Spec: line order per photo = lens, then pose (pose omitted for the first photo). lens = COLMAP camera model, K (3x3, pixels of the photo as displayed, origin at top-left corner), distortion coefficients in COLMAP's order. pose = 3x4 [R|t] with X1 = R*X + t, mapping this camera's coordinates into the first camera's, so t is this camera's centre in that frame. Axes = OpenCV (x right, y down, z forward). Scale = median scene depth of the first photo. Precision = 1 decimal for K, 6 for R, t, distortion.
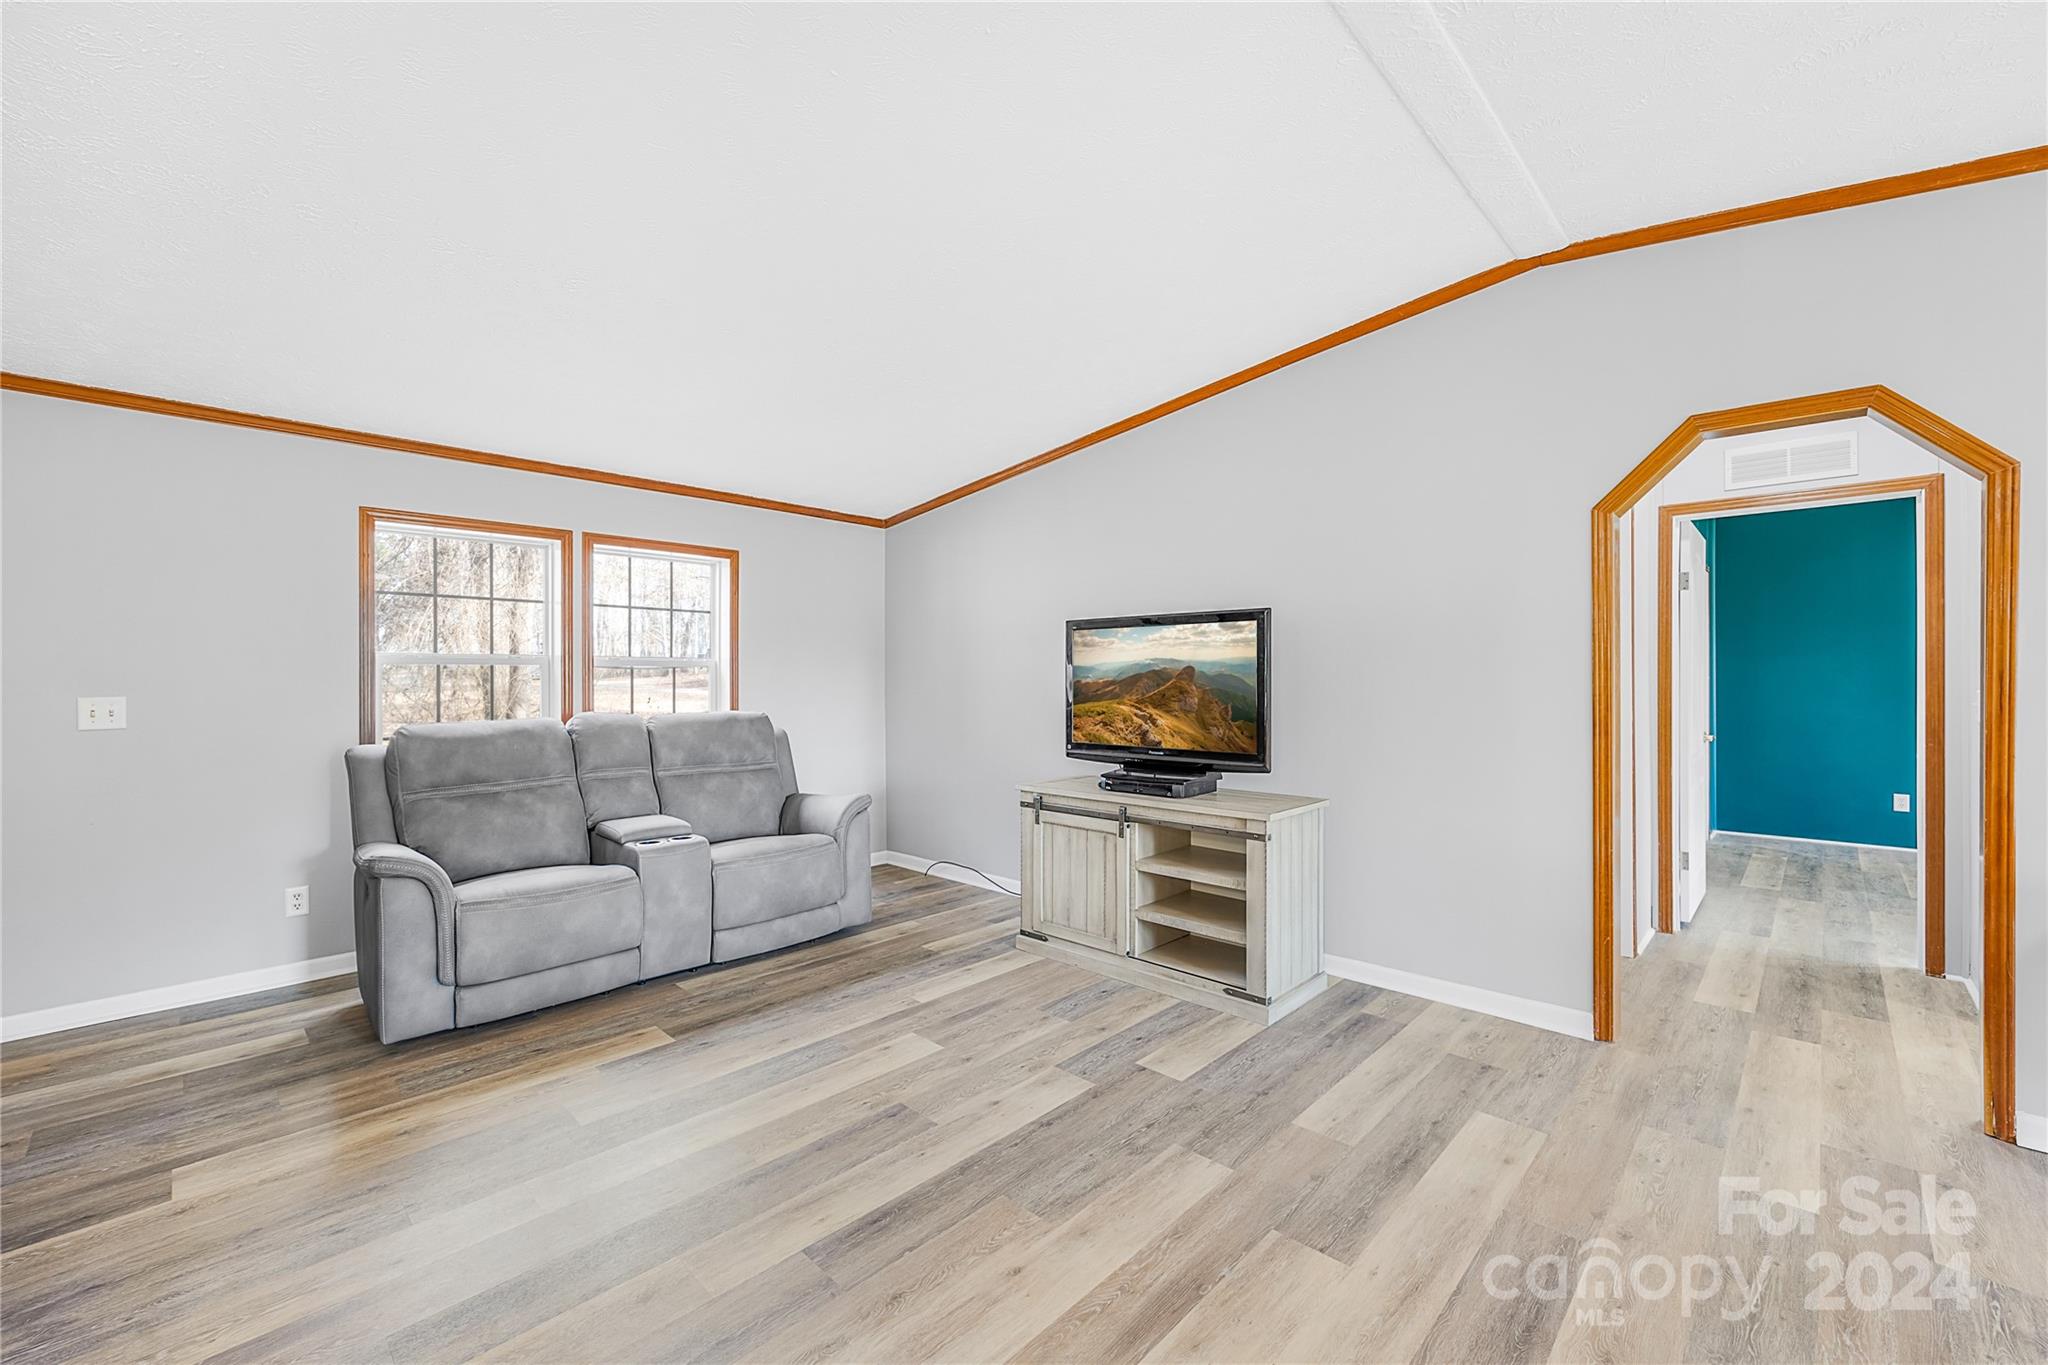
lens RADIAL K [[838.5, 0, 1027.5], [0, 838.5, 679.2], [0, 0, 1]] dist [-0.002485, -0.000579]
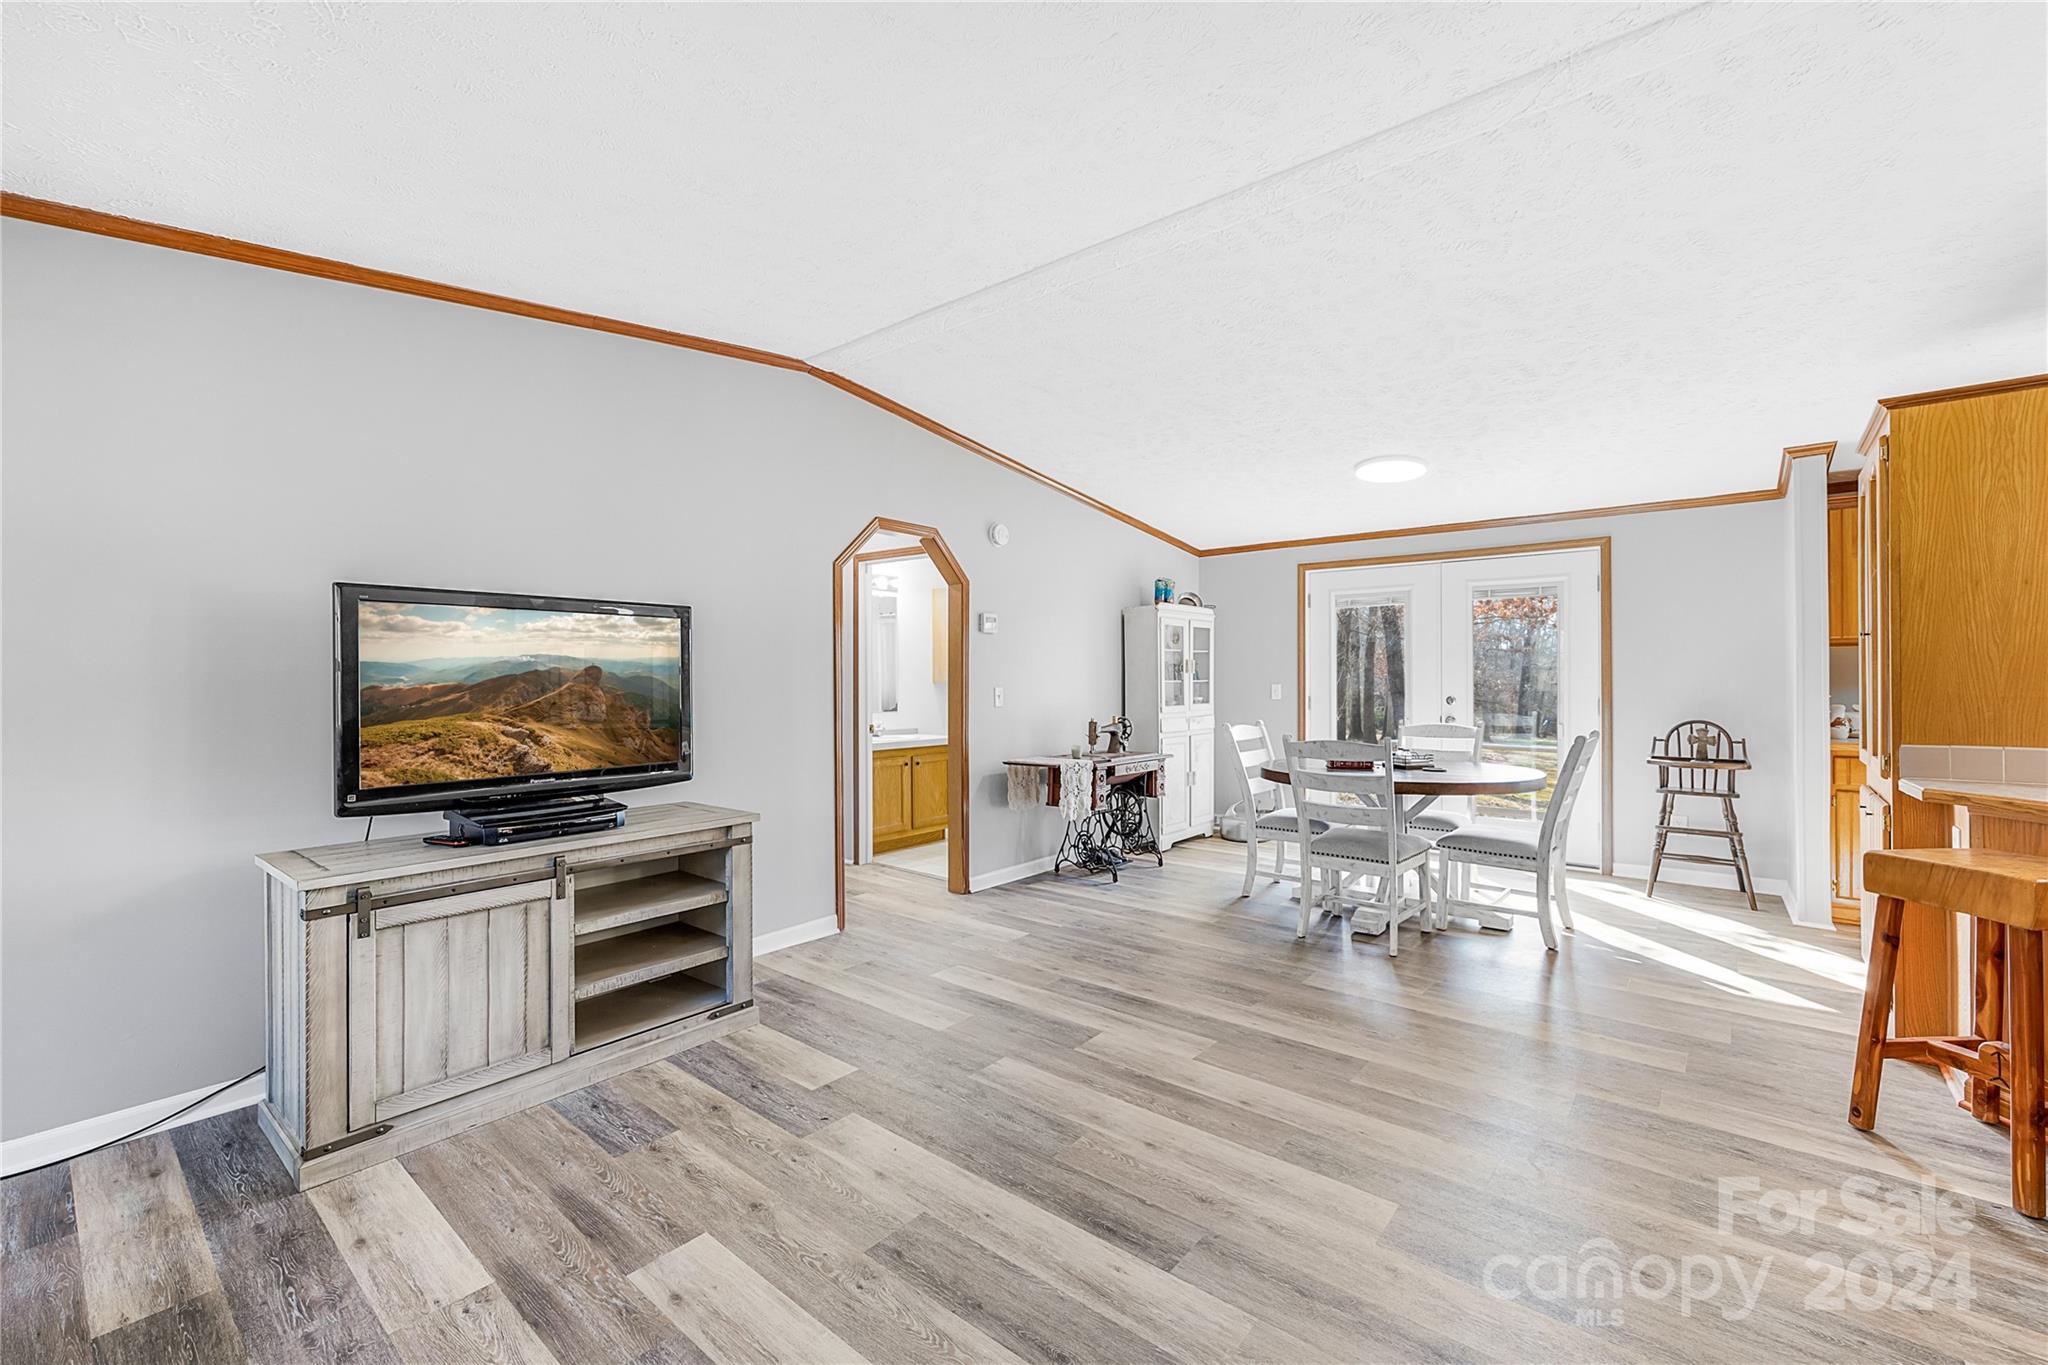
lens RADIAL K [[838.5, 0, 1014.9], [0, 838.5, 673.2], [0, 0, 1]] dist [-0.002485, -0.000579]
pose [[-0.071491, 0.009167, 0.997399, -0.654251], [0.008328, 0.999928, -0.008593, 0.001765], [-0.997407, 0.007692, -0.071562, 0.664650]]
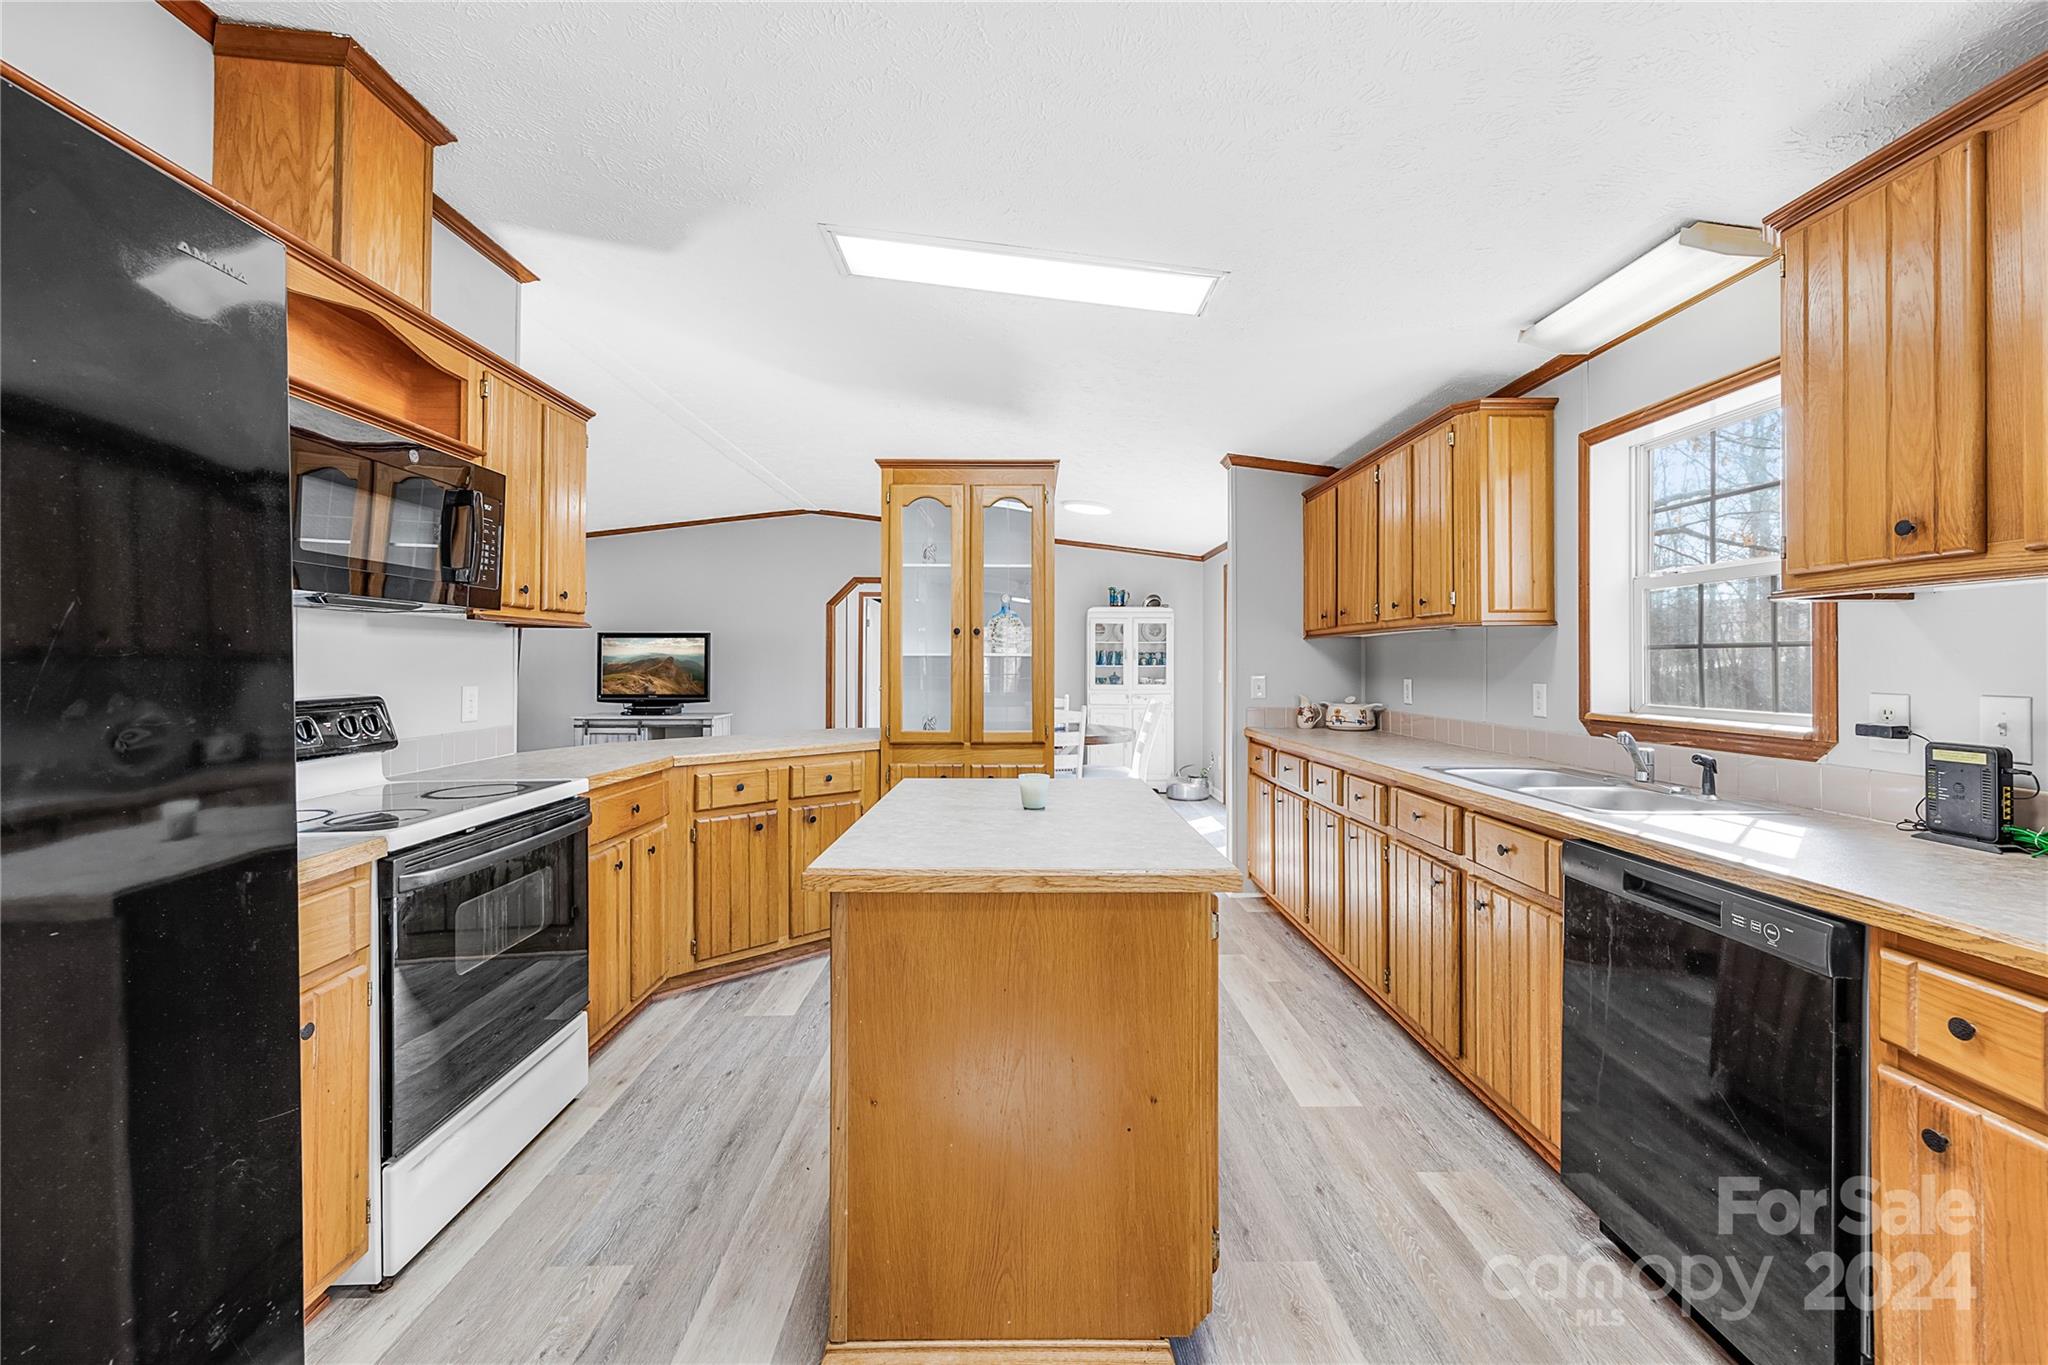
lens RADIAL K [[838.5, 0, 1024.0], [0, 838.5, 663.0], [0, 0, 1]] dist [-0.002485, -0.000579]
pose [[0.716130, 0.004525, 0.697953, -0.703079], [-0.003986, 0.999989, -0.002393, 0.002436], [-0.697956, -0.001069, 0.716140, -1.274006]]
